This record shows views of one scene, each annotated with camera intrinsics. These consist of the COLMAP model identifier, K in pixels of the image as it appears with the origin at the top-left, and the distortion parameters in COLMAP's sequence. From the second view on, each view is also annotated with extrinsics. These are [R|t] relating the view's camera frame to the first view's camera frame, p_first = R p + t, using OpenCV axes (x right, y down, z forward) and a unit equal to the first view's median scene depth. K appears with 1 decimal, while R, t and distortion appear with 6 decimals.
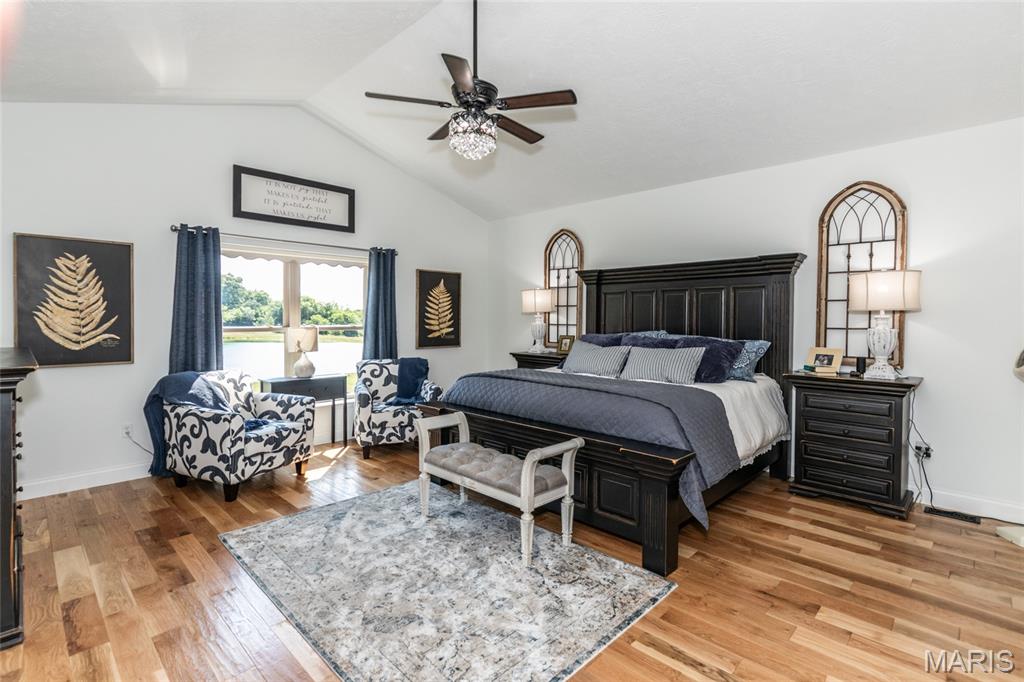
lens RADIAL K [[477.0, 0, 507.7], [0, 477.0, 333.0], [0, 0, 1]] dist [-0.003689, 0.000866]
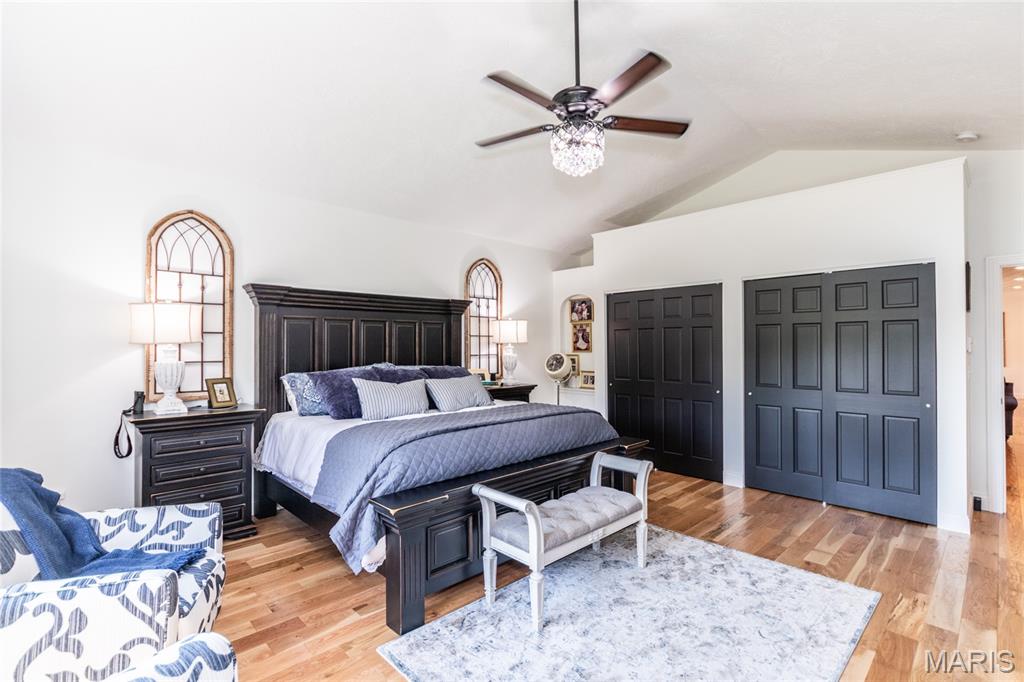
lens RADIAL K [[477.0, 0, 507.9], [0, 477.0, 342.3], [0, 0, 1]] dist [-0.003689, 0.000866]
pose [[0.028649, 0.002843, 0.999585, -0.665655], [0.035717, 0.999354, -0.003866, -0.035106], [-0.998951, 0.035813, 0.028529, 0.760967]]
